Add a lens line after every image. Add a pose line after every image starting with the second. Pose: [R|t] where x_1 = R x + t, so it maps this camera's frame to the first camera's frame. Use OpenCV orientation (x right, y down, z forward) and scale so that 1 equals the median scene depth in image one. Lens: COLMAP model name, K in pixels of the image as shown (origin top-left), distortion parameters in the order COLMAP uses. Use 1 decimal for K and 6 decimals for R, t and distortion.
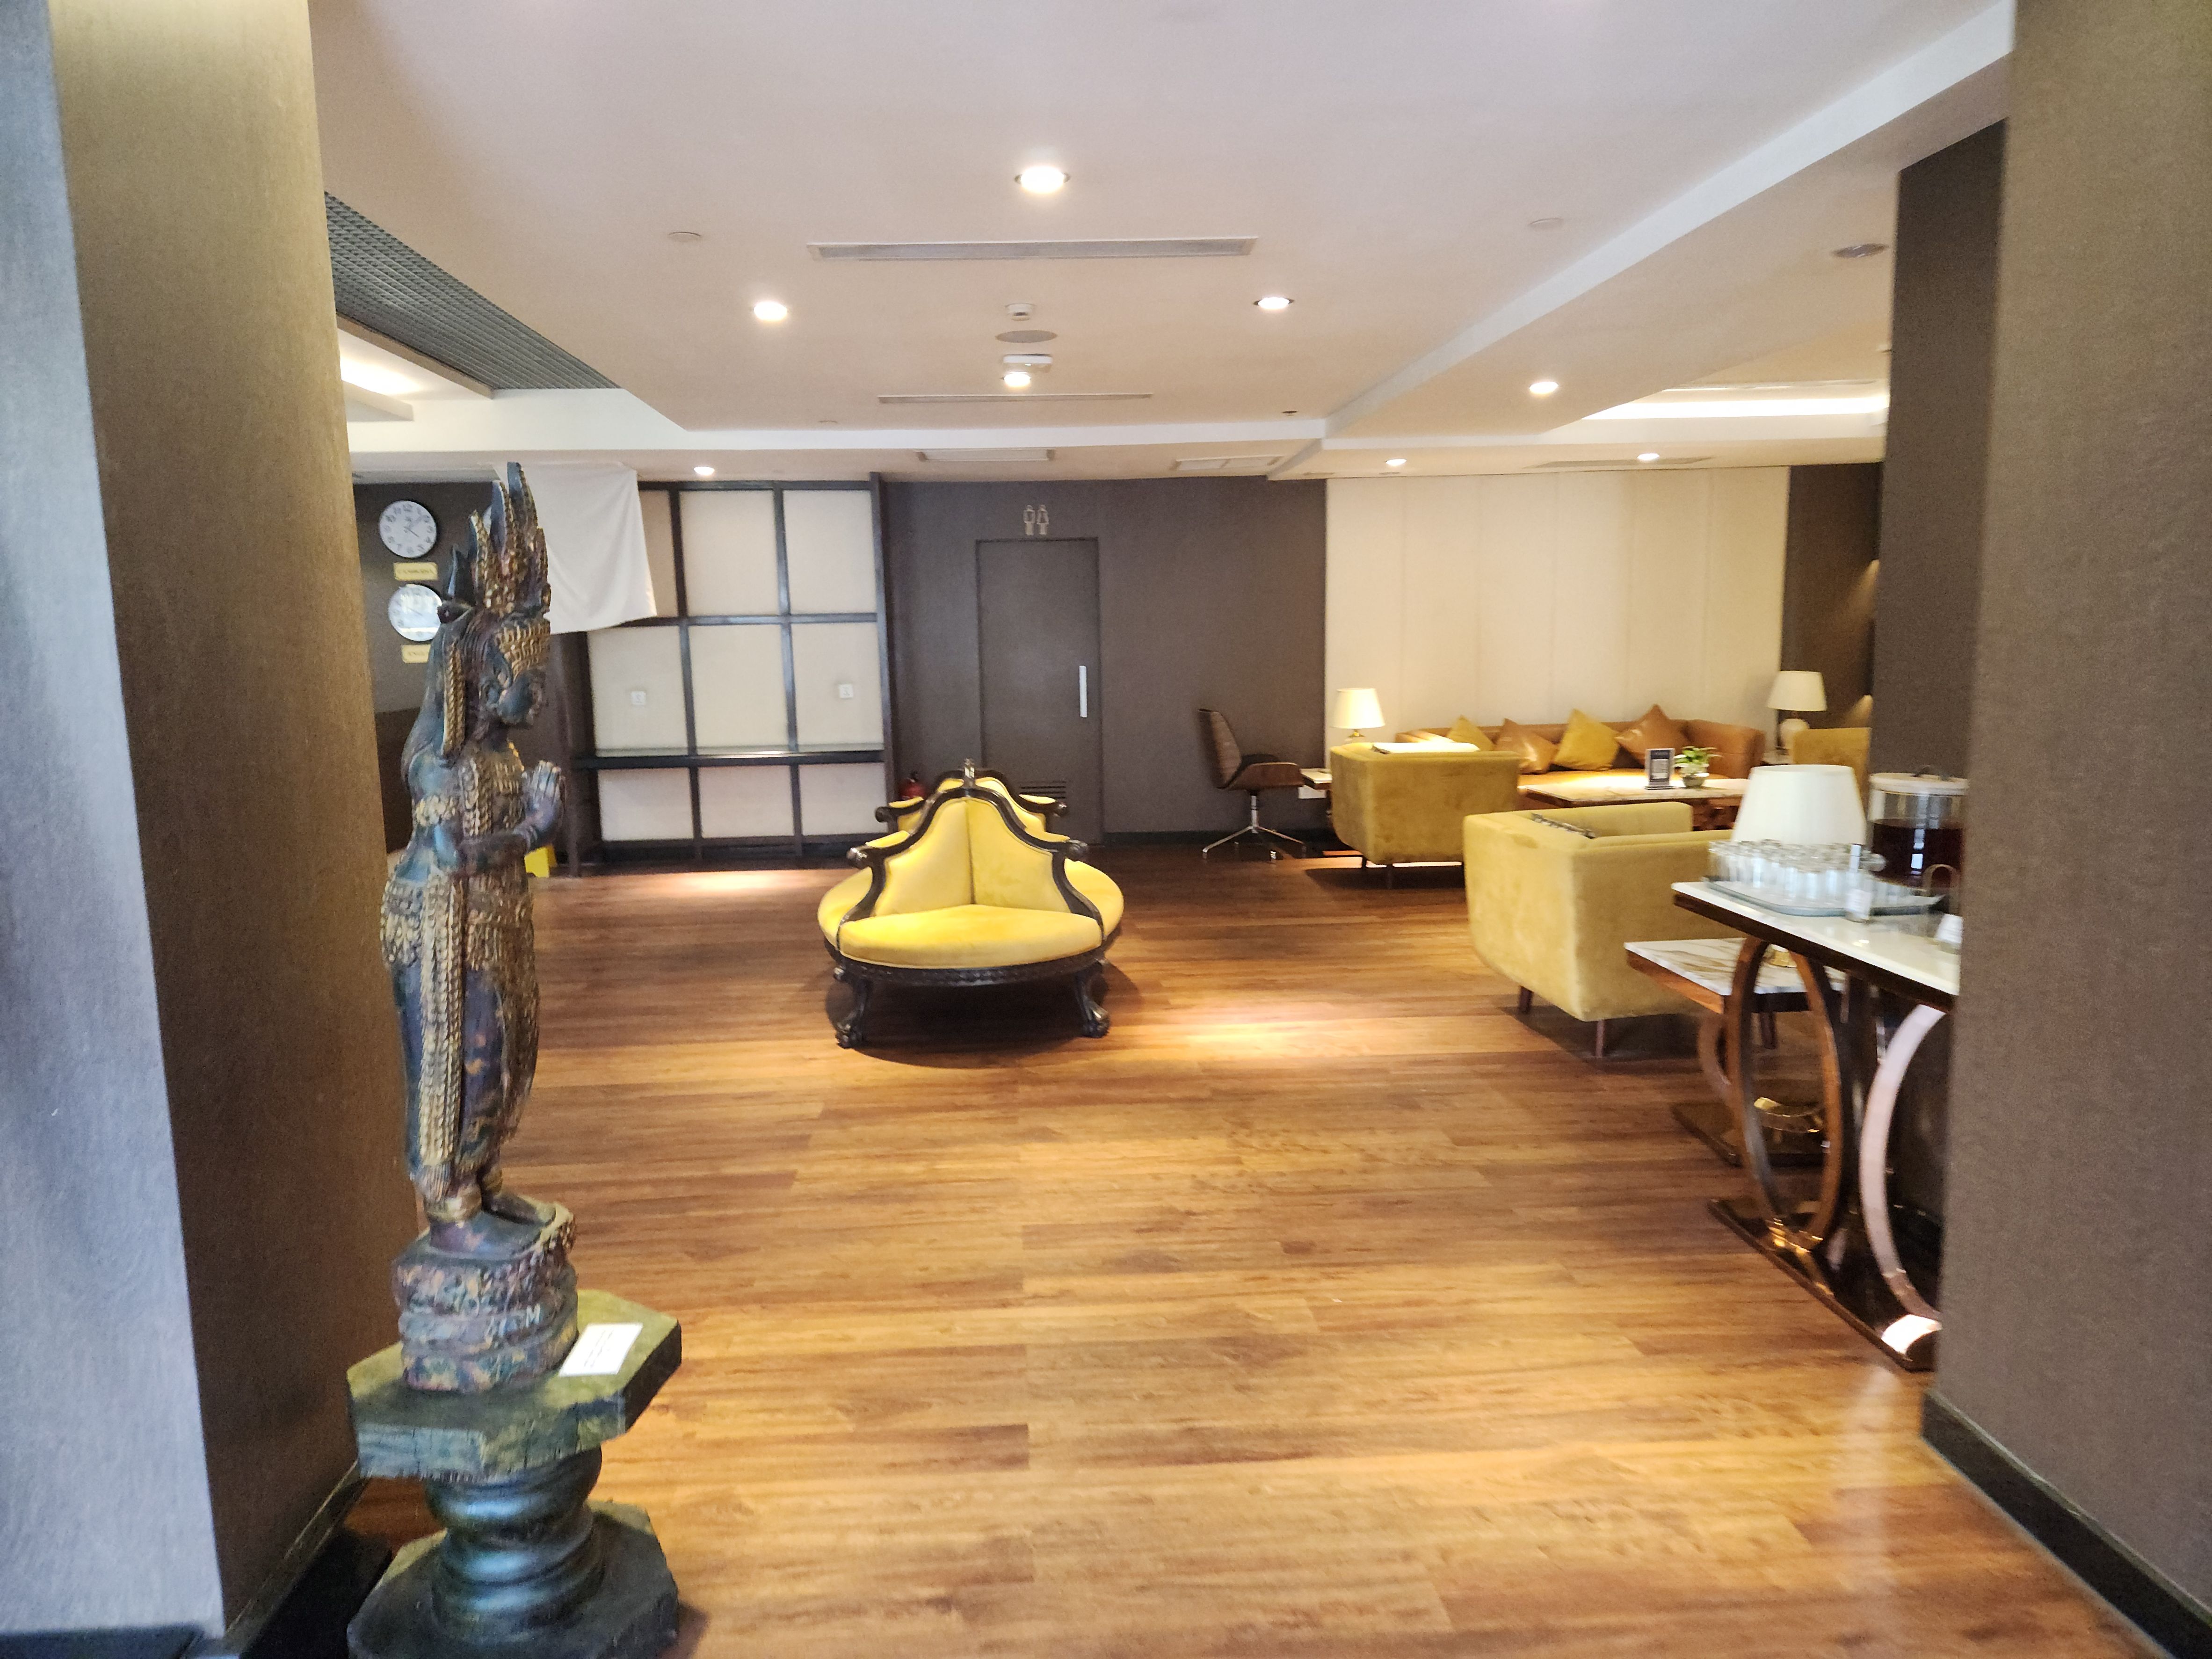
lens RADIAL K [[1500.7, 0, 1101.5], [0, 1500.7, 831.9], [0, 0, 1]] dist [0.051482, -0.047068]
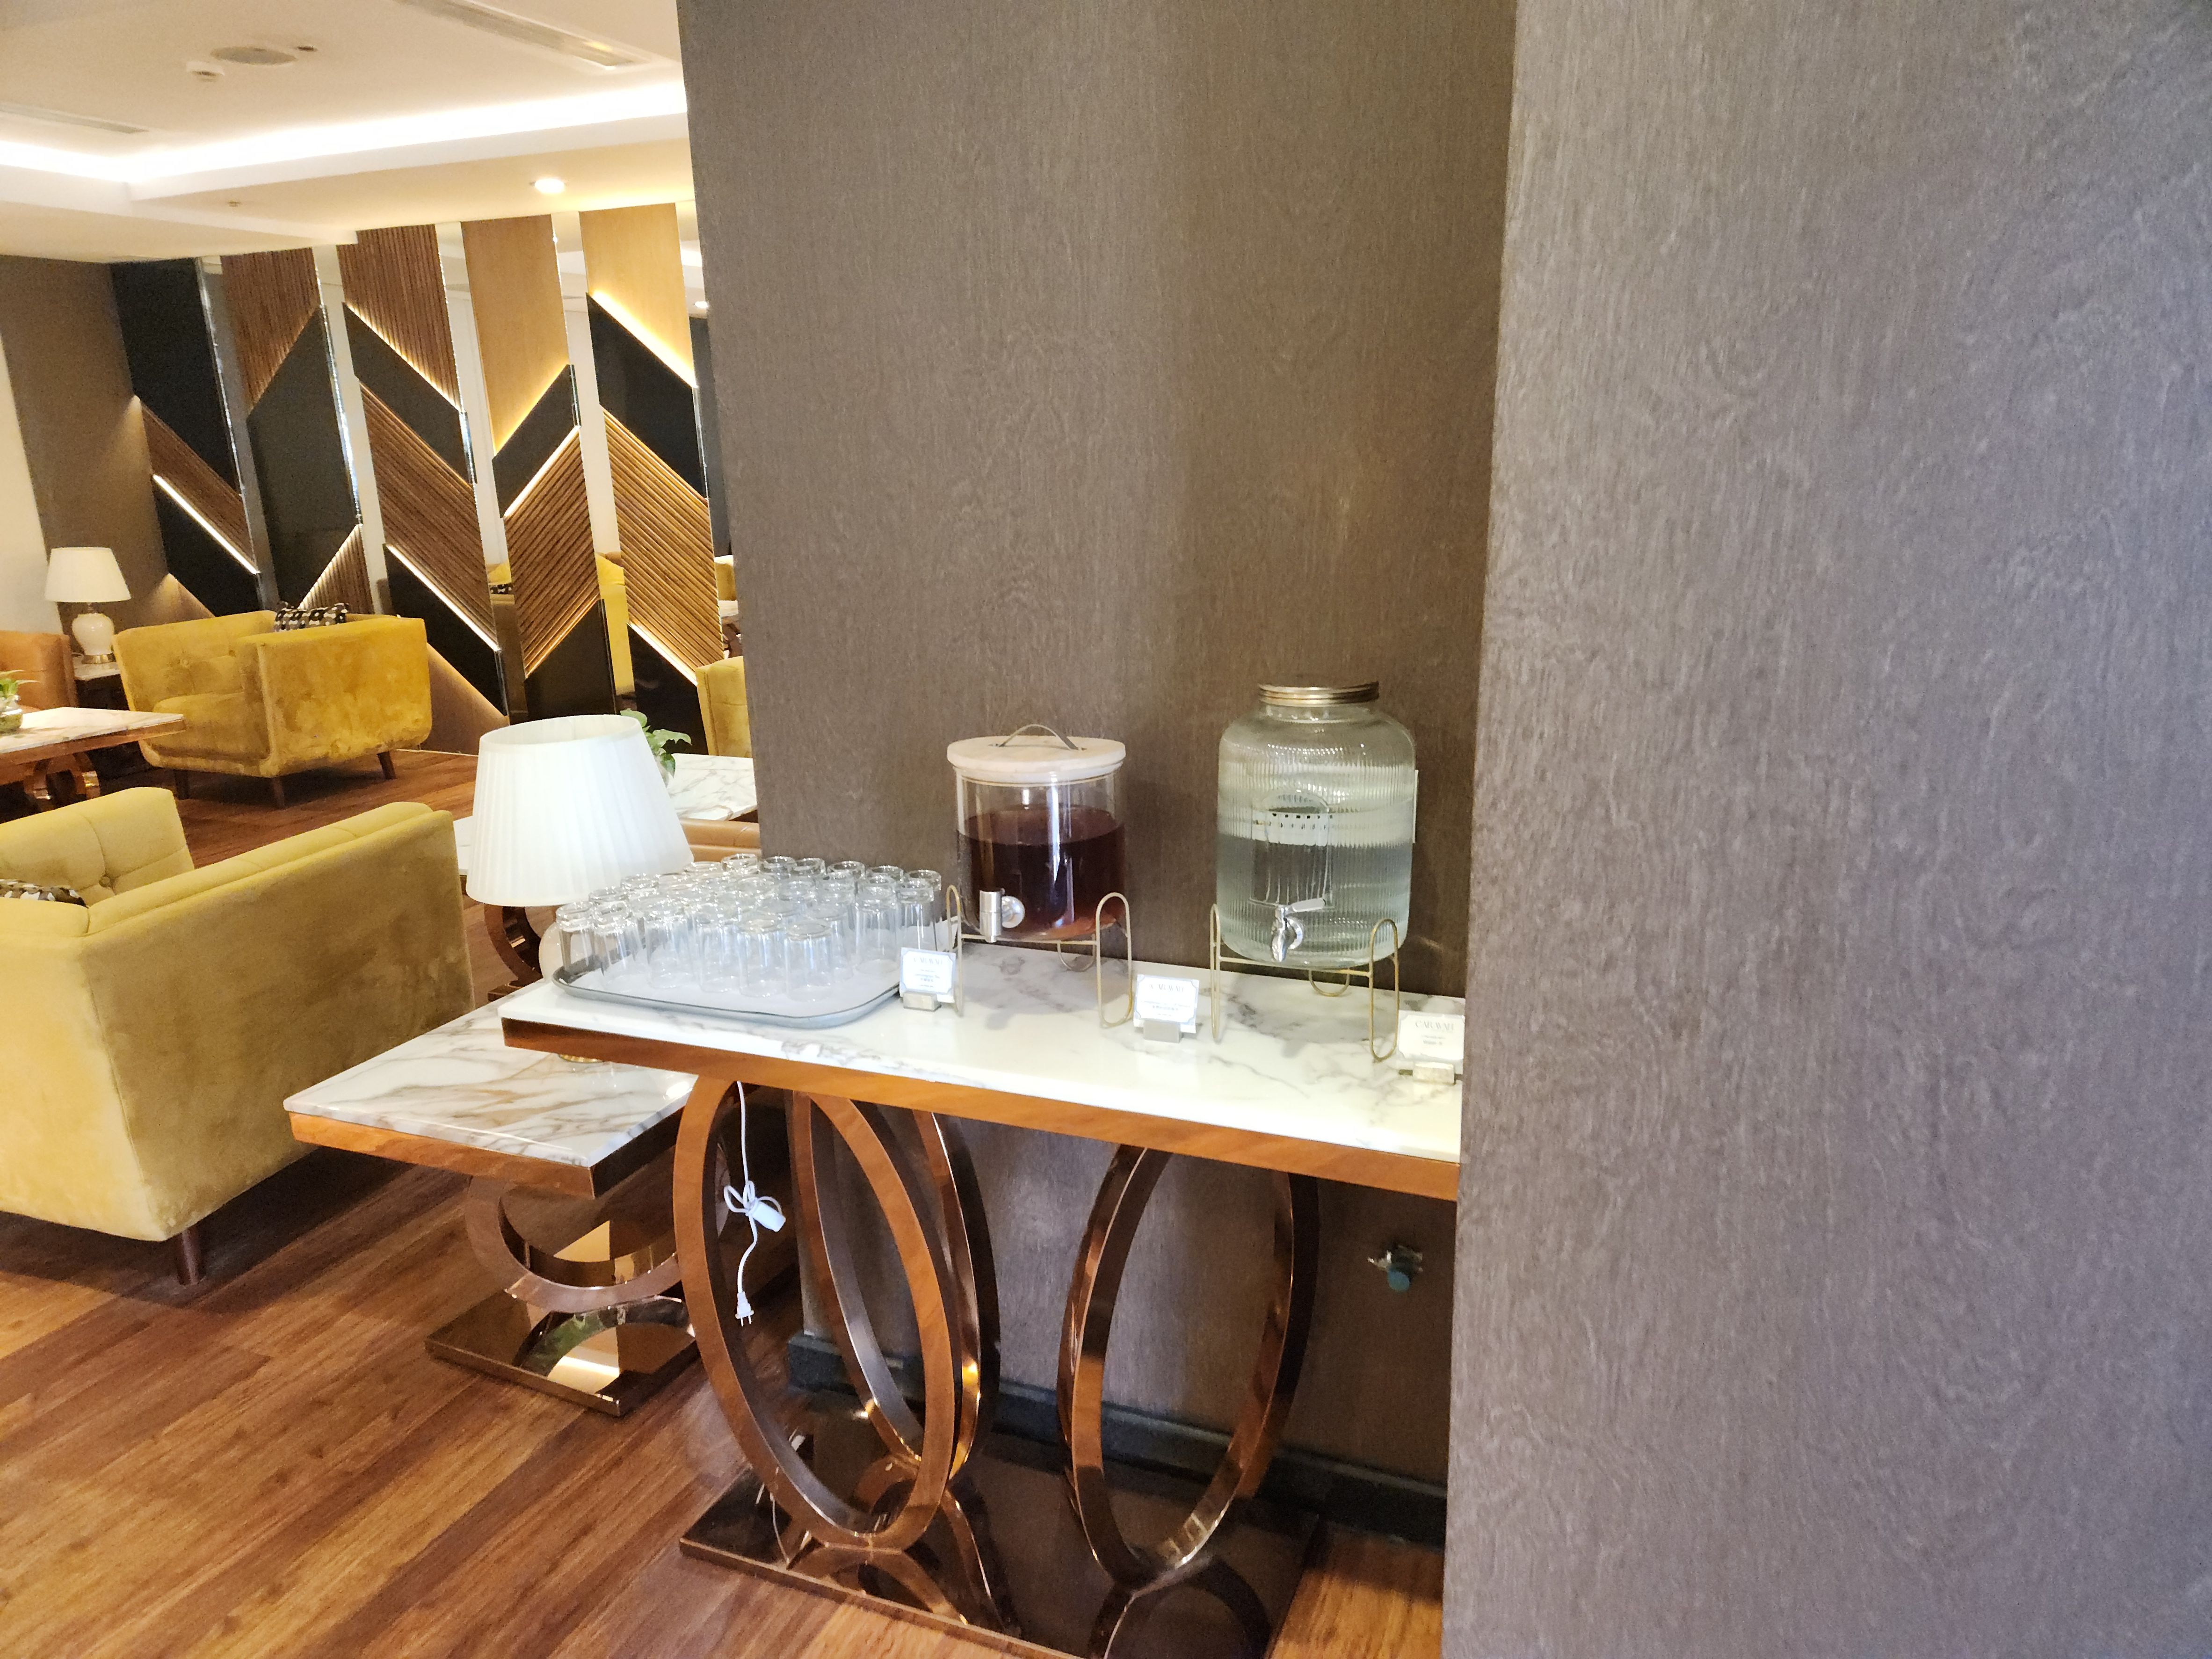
lens RADIAL K [[1500.7, 0, 1110.6], [0, 1500.7, 829.9], [0, 0, 1]] dist [0.051482, -0.047068]
pose [[0.453061, -0.219917, 0.863928, 0.040229], [0.142205, 0.974514, 0.173492, -0.063218], [-0.880064, 0.044252, 0.472788, 0.455405]]
